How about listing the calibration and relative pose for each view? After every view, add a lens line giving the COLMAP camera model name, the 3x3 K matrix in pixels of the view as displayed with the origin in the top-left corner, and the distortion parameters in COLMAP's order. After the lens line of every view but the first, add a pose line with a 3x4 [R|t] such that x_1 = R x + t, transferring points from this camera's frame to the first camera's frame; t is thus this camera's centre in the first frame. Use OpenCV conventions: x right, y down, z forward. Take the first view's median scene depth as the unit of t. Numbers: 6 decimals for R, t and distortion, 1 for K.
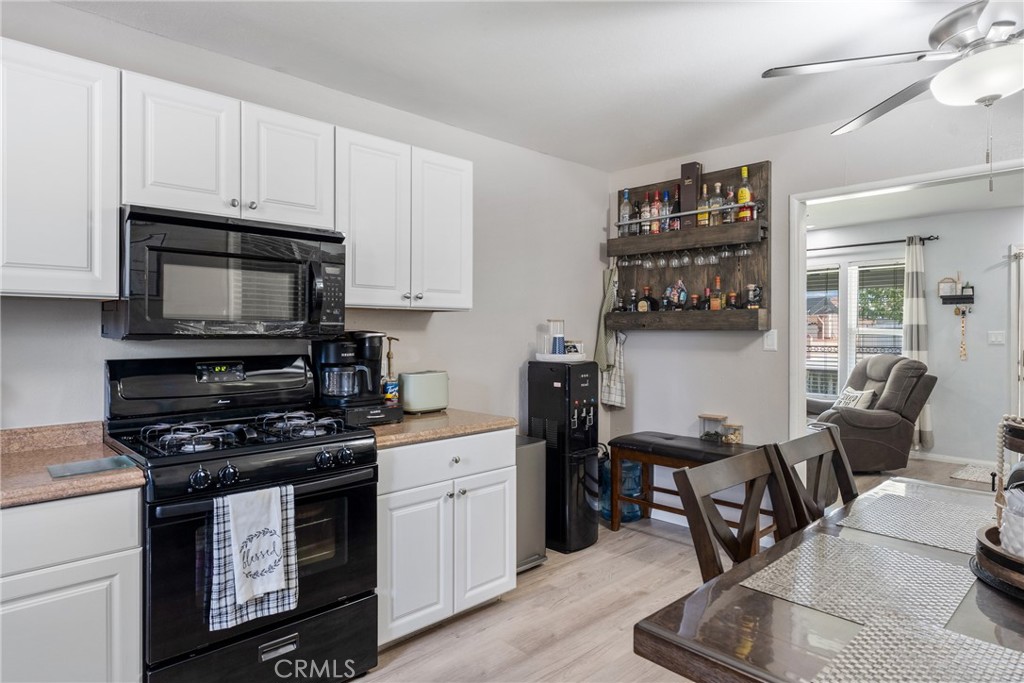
lens RADIAL K [[598.0, 0, 514.4], [0, 598.0, 334.8], [0, 0, 1]] dist [-0.001426, 0.005281]
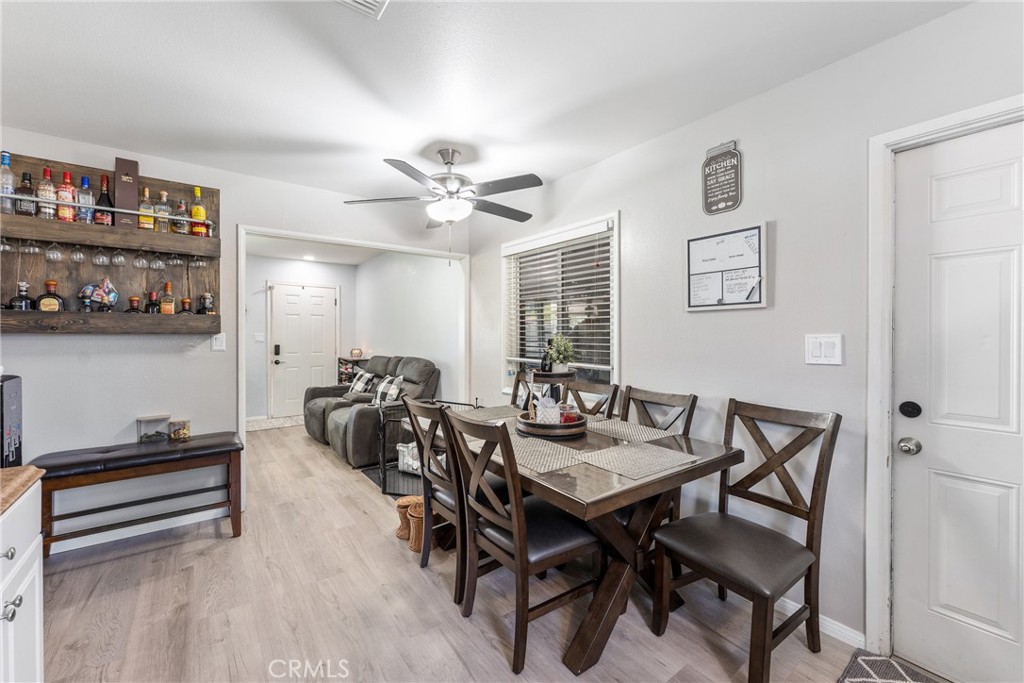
lens RADIAL K [[414.1, 0, 513.2], [0, 414.1, 338.3], [0, 0, 1]] dist [0.003010, -0.001032]
pose [[0.129130, -0.012255, 0.991552, -0.293766], [0.004383, 0.999921, 0.011788, -0.004794], [-0.991618, 0.002824, 0.129173, 0.301242]]
